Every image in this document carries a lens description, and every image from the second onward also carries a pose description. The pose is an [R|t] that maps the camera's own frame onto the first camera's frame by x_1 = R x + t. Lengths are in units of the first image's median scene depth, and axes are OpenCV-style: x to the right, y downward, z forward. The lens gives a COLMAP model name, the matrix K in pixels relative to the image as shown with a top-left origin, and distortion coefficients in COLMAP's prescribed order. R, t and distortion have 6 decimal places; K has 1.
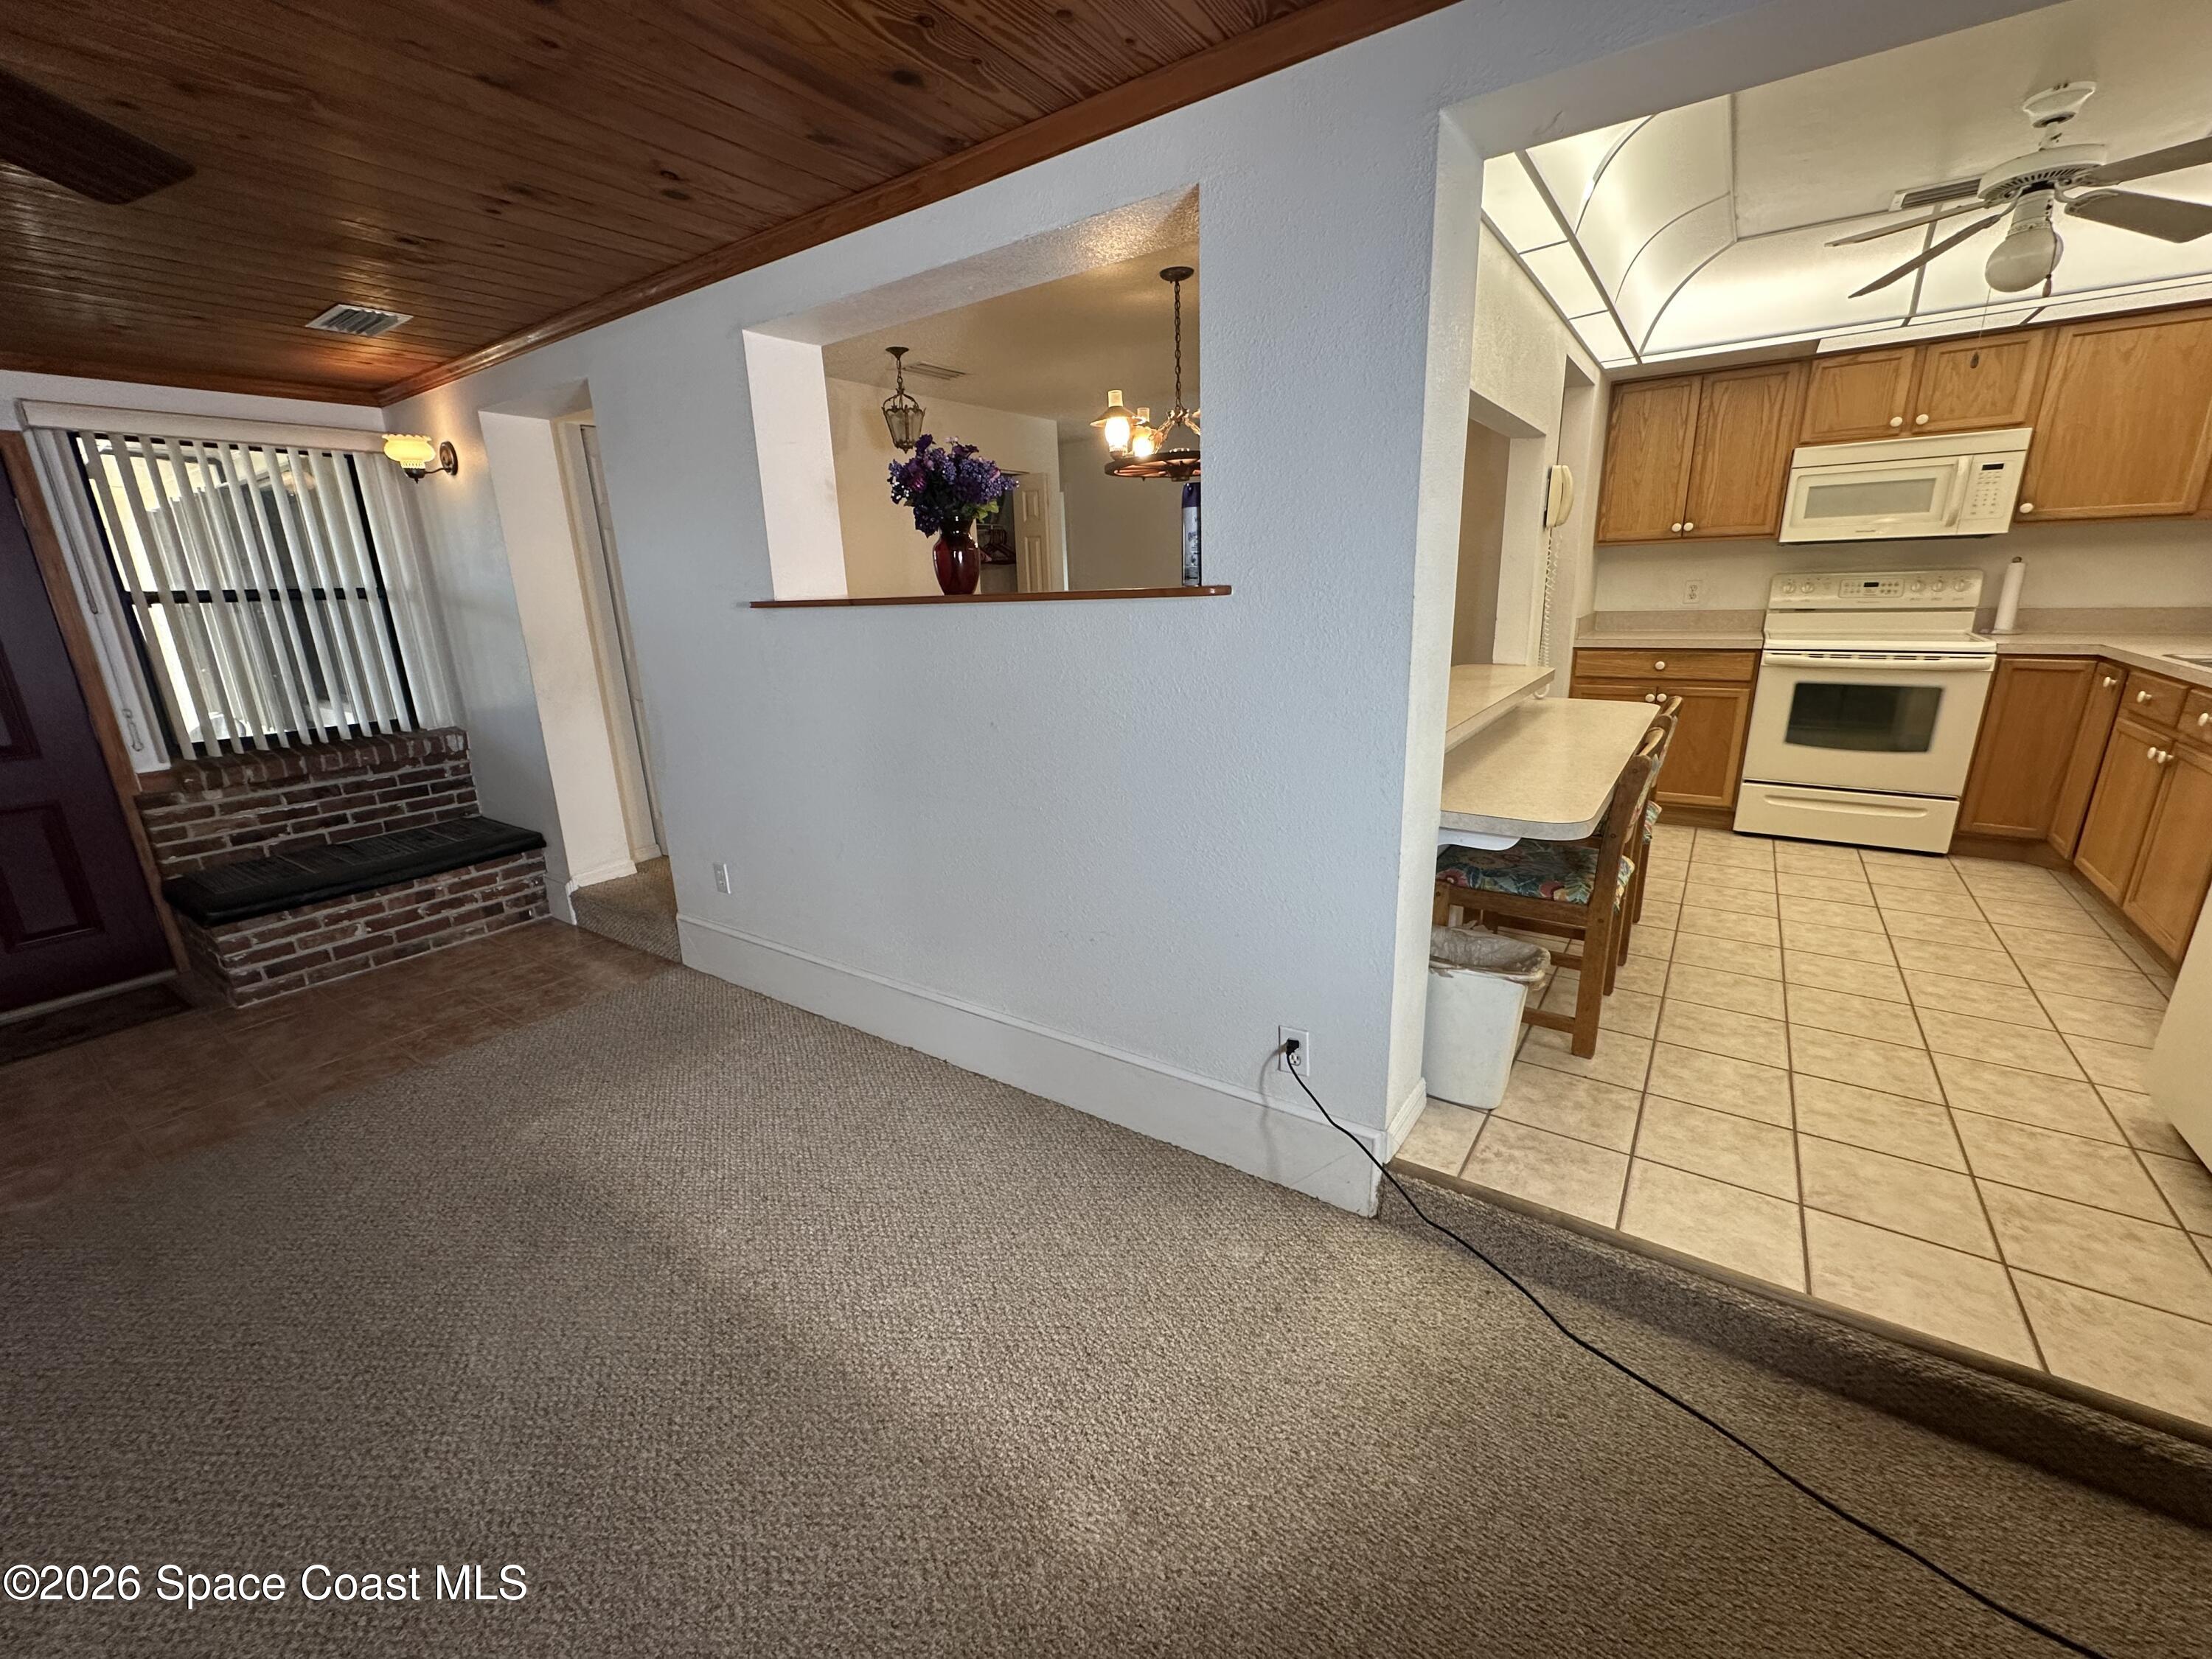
lens RADIAL K [[881.4, 0, 1098.3], [0, 881.4, 825.7], [0, 0, 1]] dist [-0.004218, 0.001277]
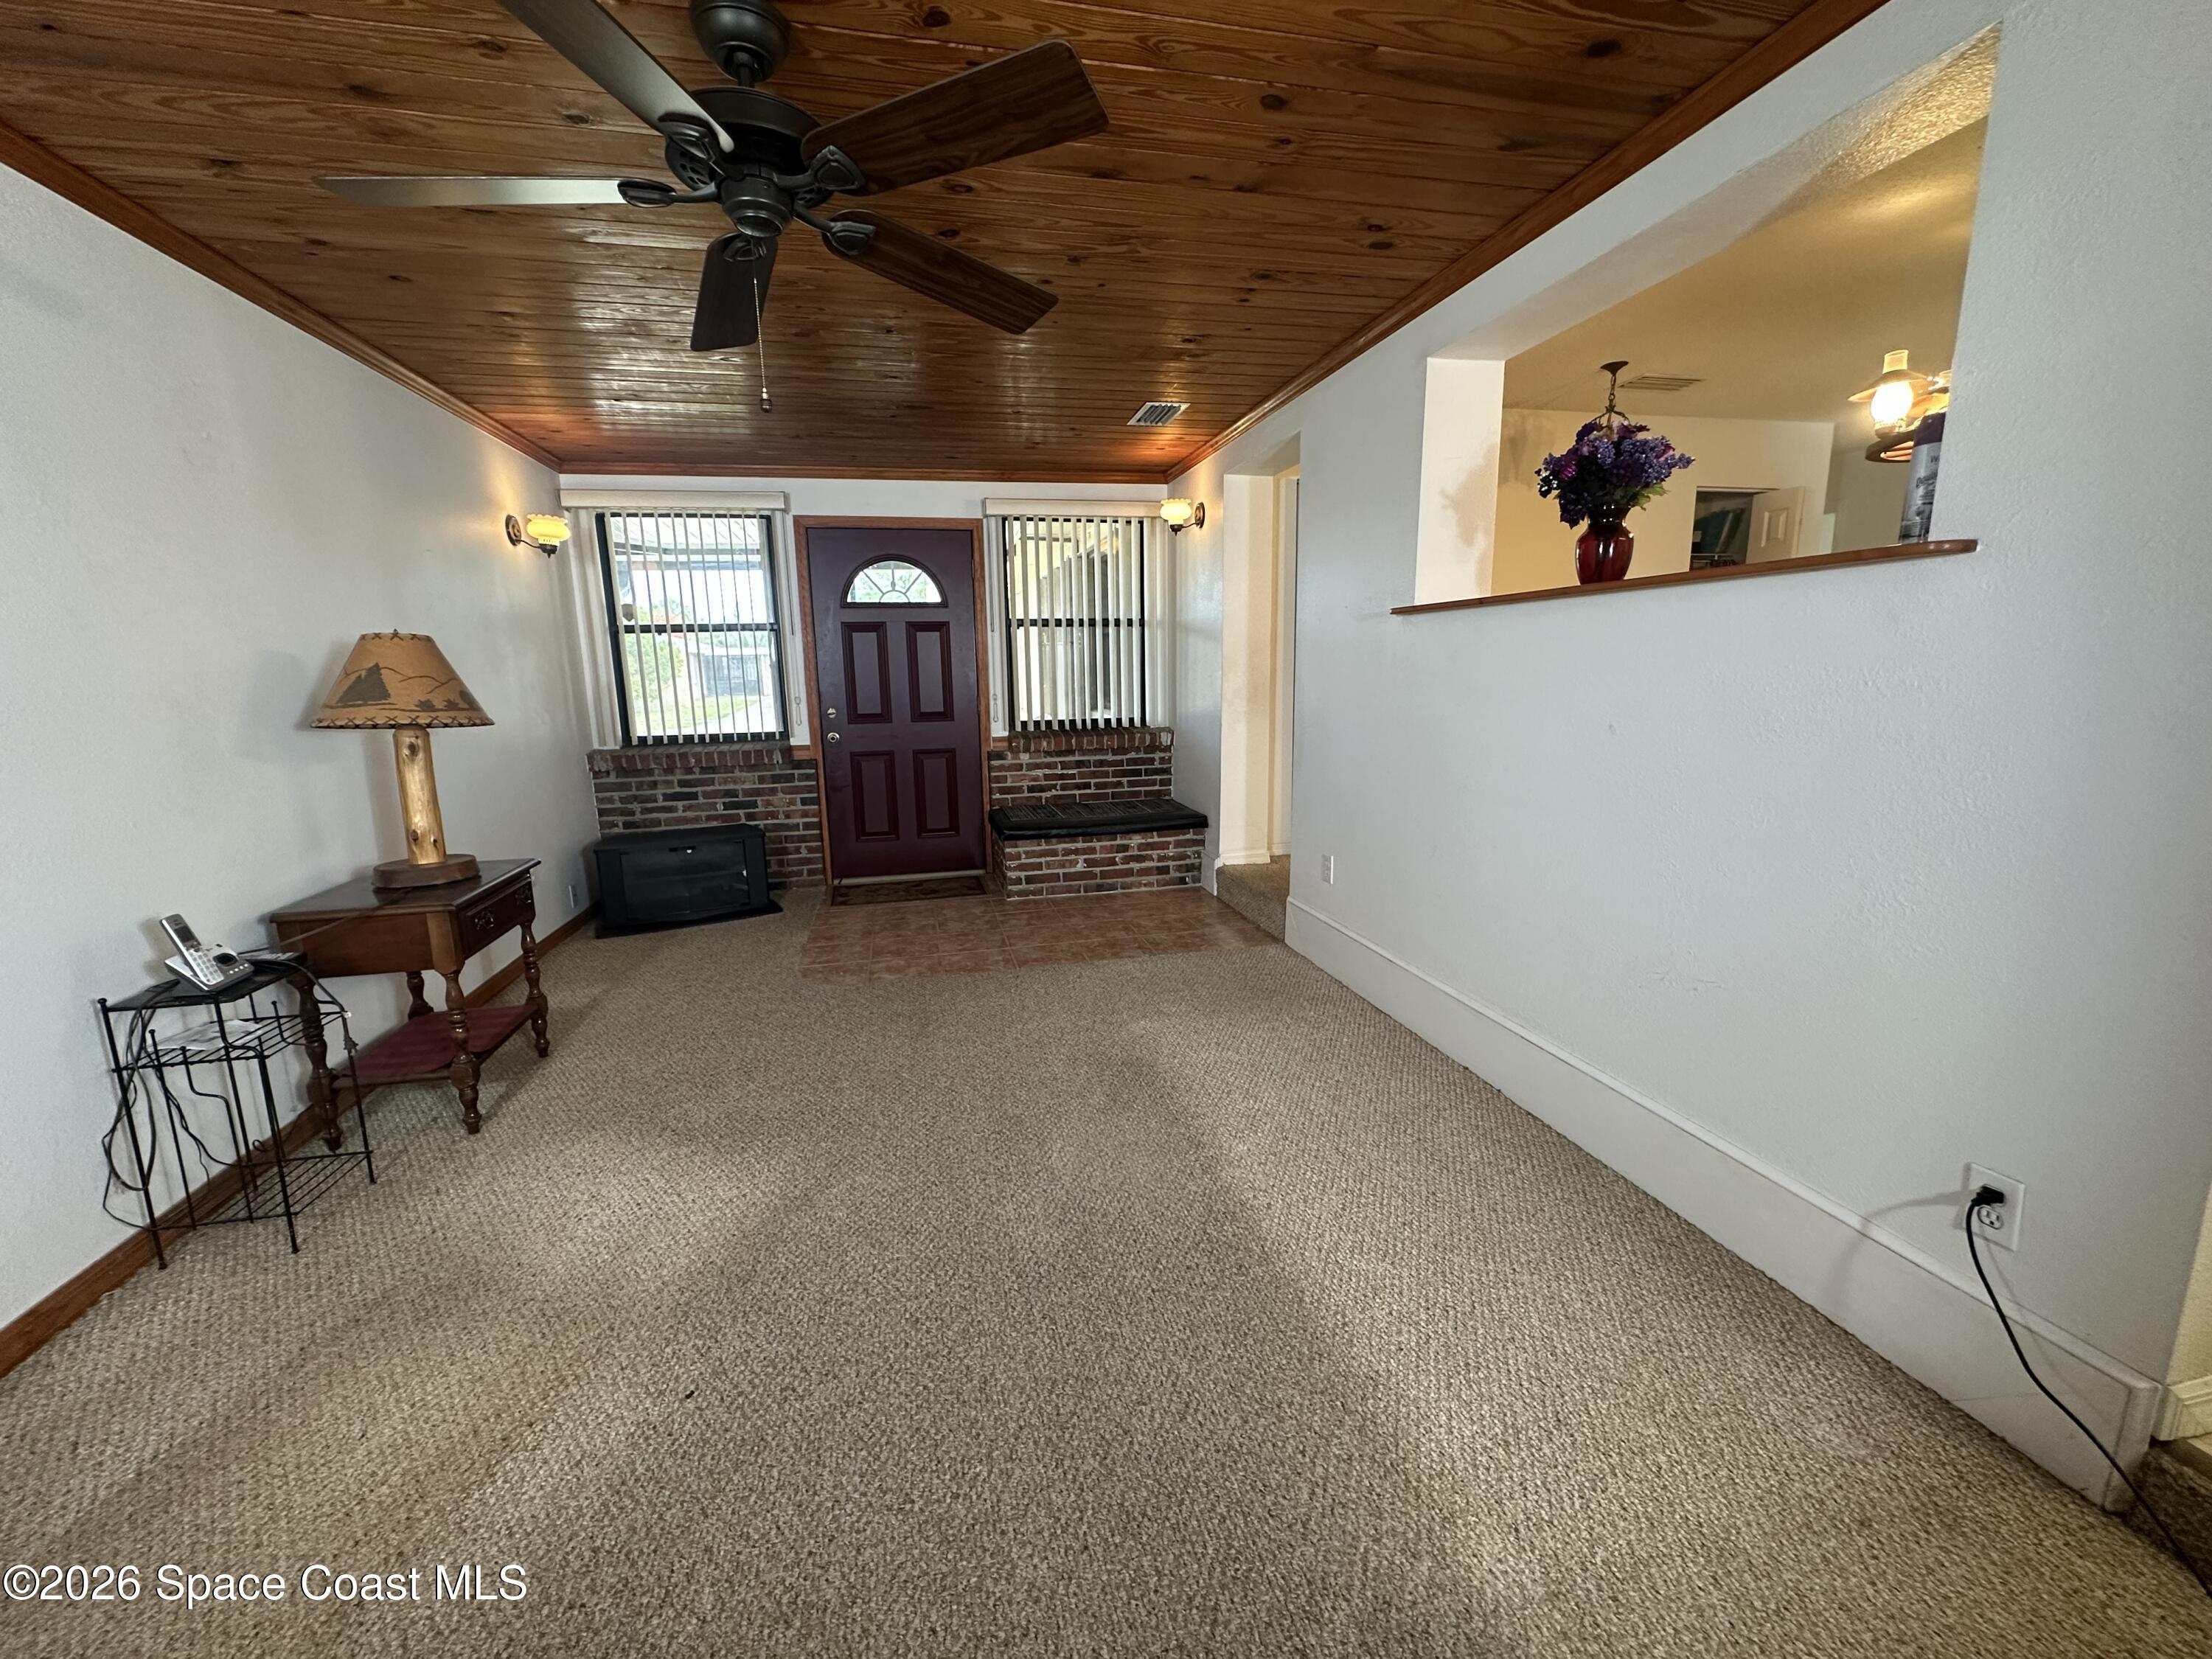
lens RADIAL K [[881.4, 0, 1108.6], [0, 881.4, 832.2], [0, 0, 1]] dist [-0.004218, 0.001277]
pose [[0.742976, 0.143829, -0.653682, 0.090389], [-0.186132, 0.982514, 0.004623, 0.073101], [0.642916, 0.118236, 0.756755, -0.000673]]
